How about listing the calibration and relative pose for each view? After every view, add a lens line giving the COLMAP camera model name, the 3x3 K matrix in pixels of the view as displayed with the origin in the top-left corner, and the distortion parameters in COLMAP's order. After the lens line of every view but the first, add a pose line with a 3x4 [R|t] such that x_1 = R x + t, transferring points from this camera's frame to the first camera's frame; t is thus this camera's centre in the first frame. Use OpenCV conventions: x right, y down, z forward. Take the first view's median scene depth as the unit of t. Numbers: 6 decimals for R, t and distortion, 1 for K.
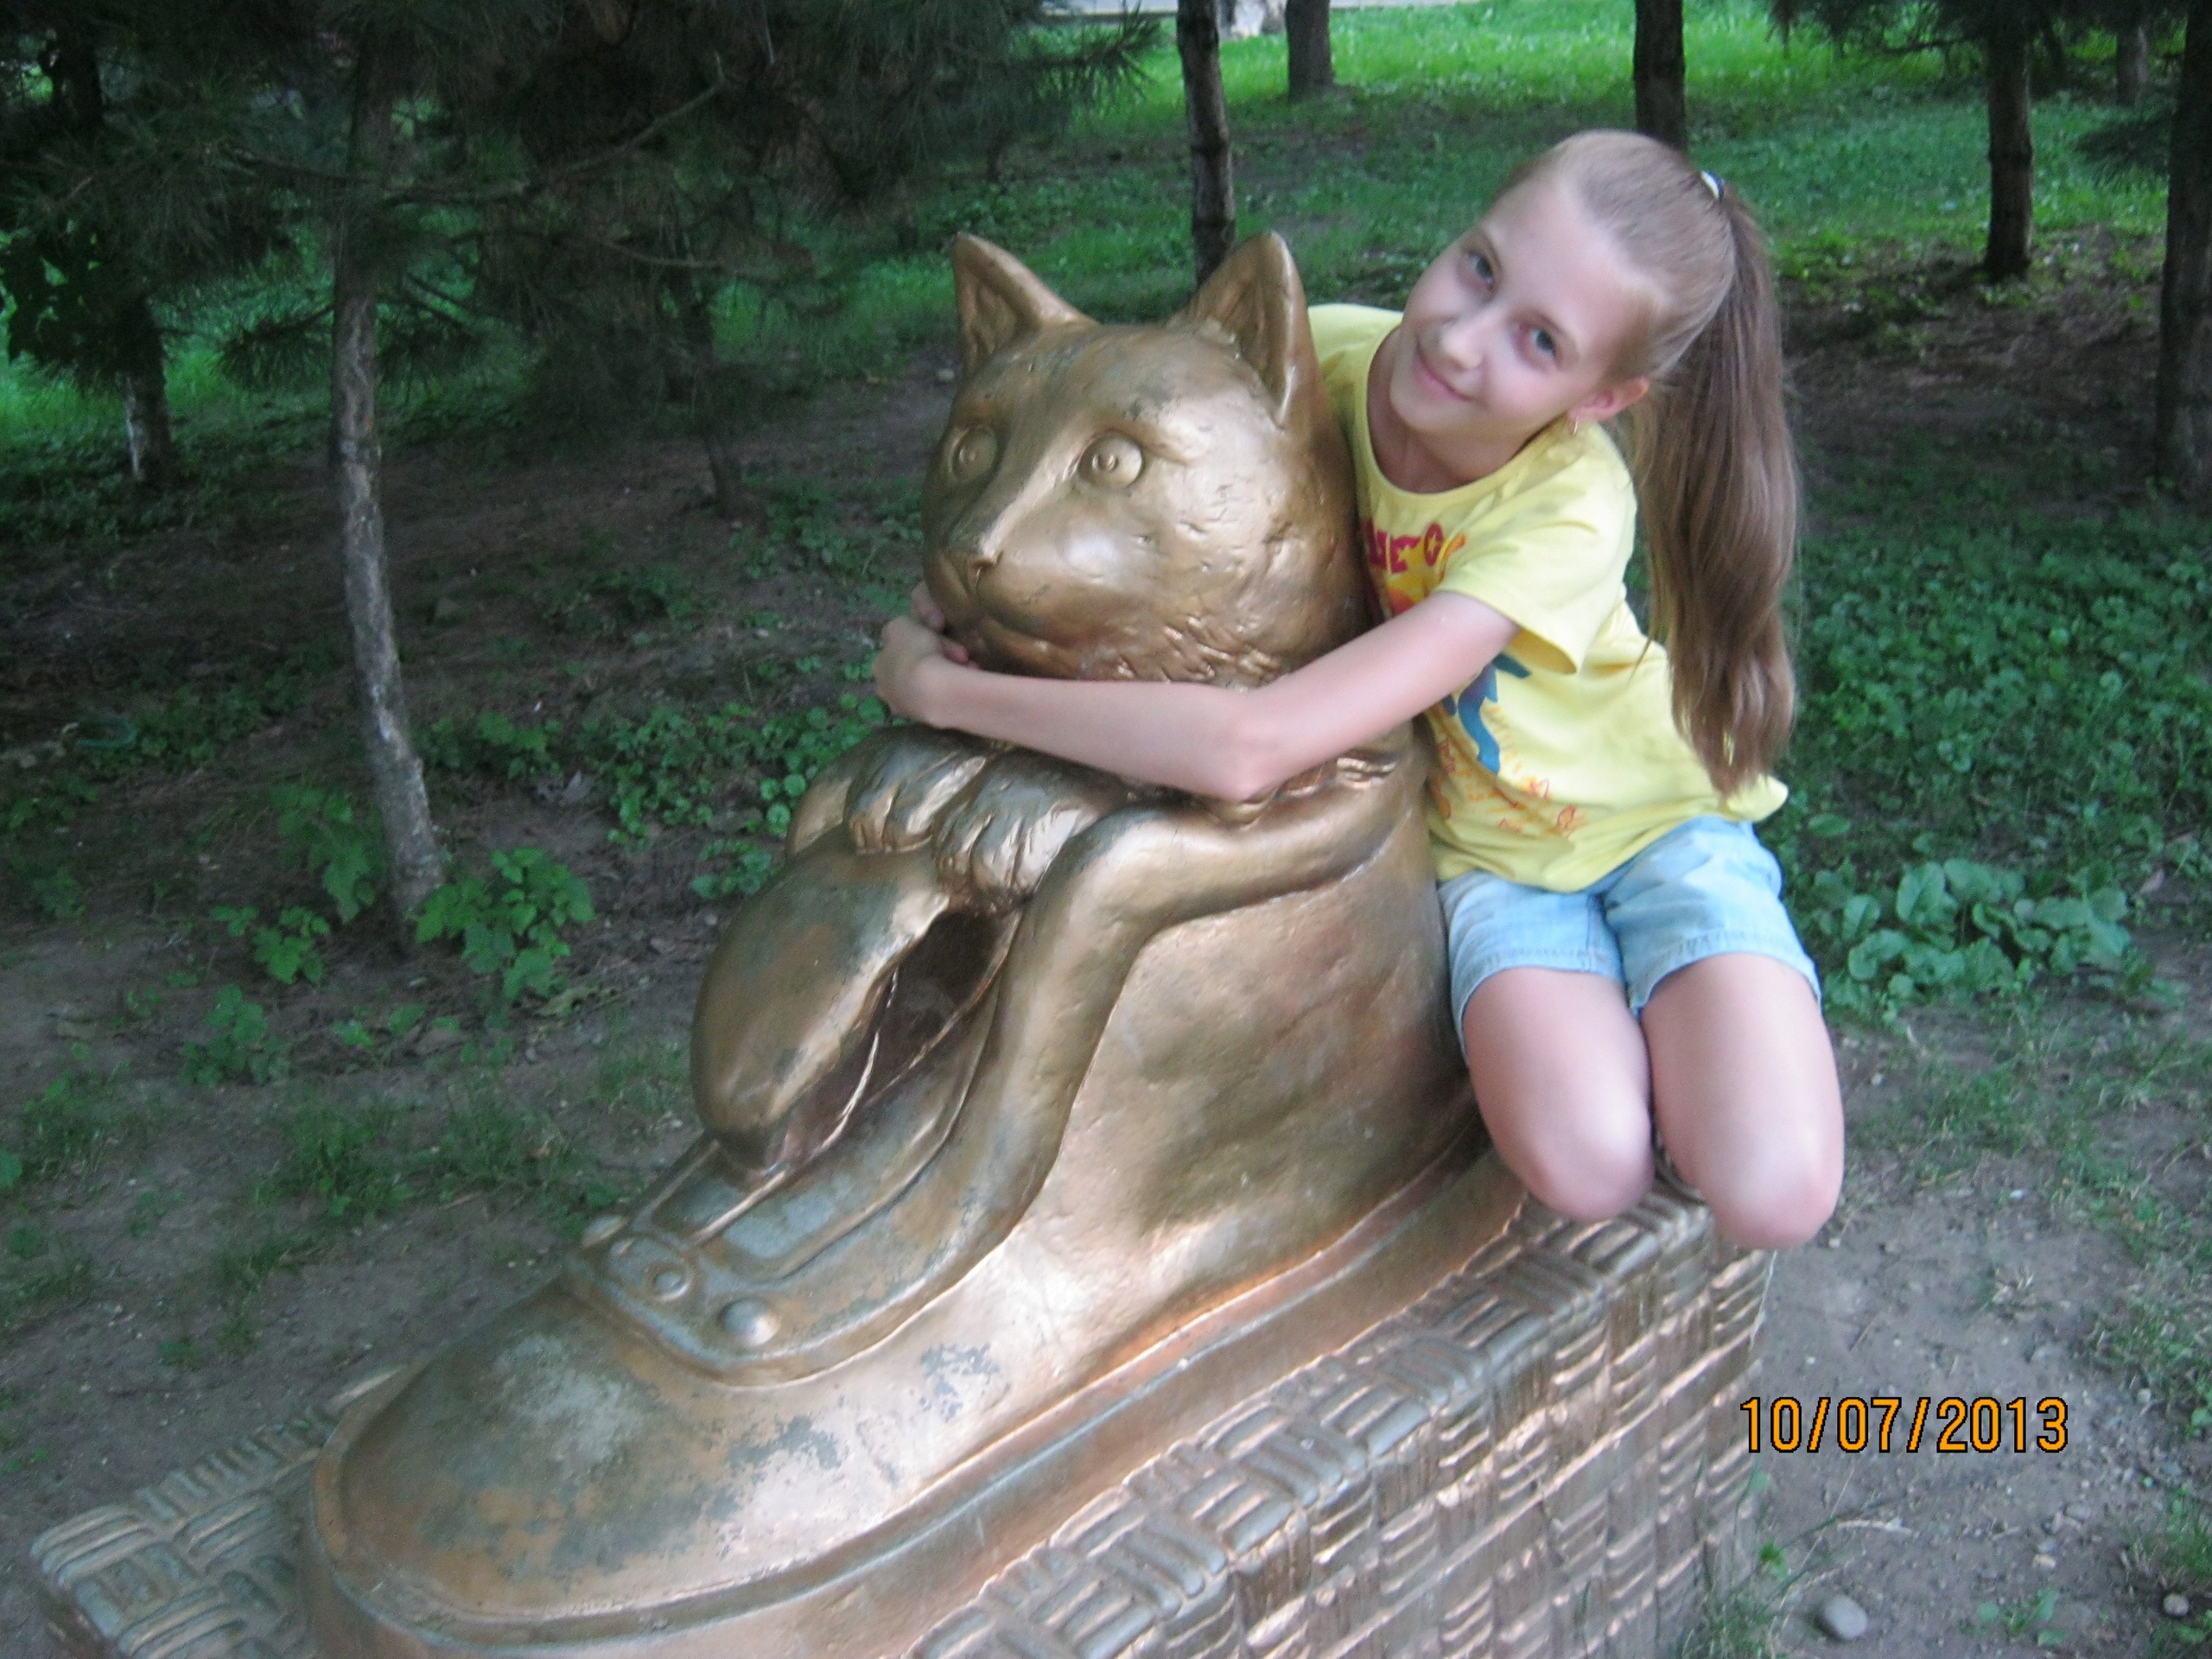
lens RADIAL K [[2431.9, 0, 1109.8], [0, 2431.9, 815.4], [0, 0, 1]] dist [-0.076989, 0.000000]
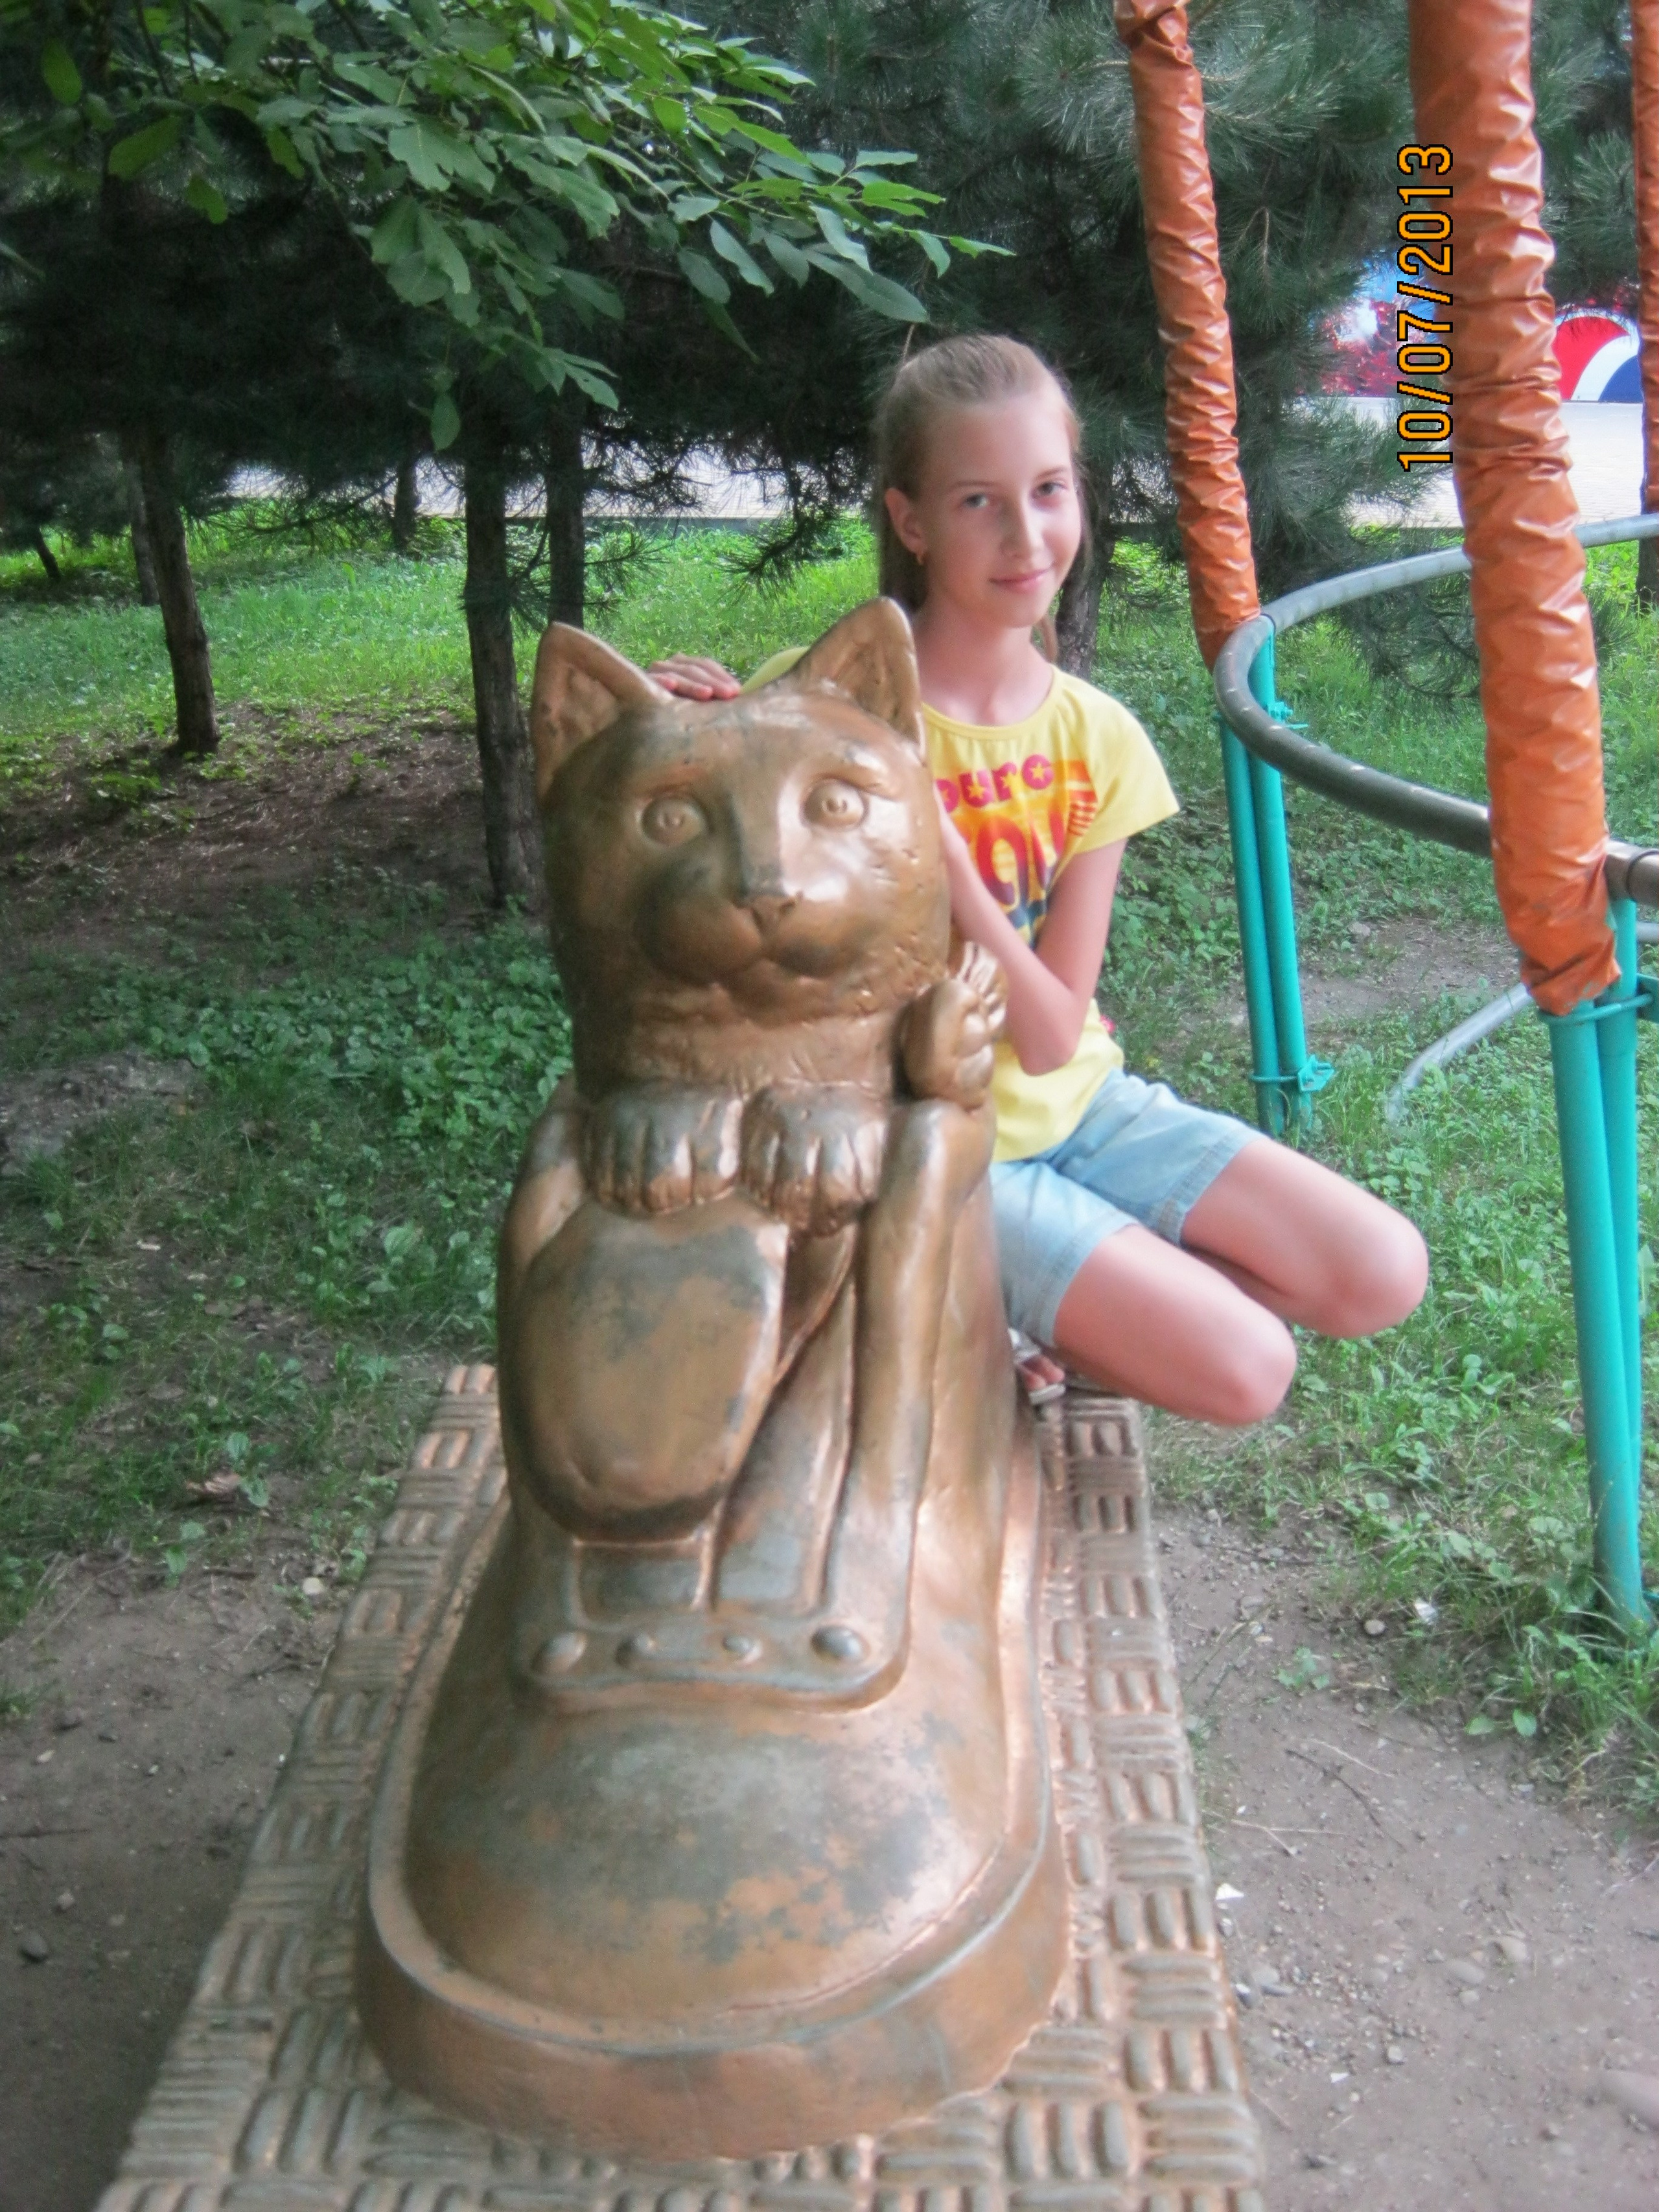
lens RADIAL K [[2431.8, 0, 798.3], [0, 2431.8, 1112.7], [0, 0, 1]] dist [-0.076989, 0.000000]
pose [[0.736973, -0.168283, 0.654639, -0.739938], [0.228378, 0.973549, -0.006839, -0.005731], [-0.636172, 0.154545, 0.755911, 0.196233]]
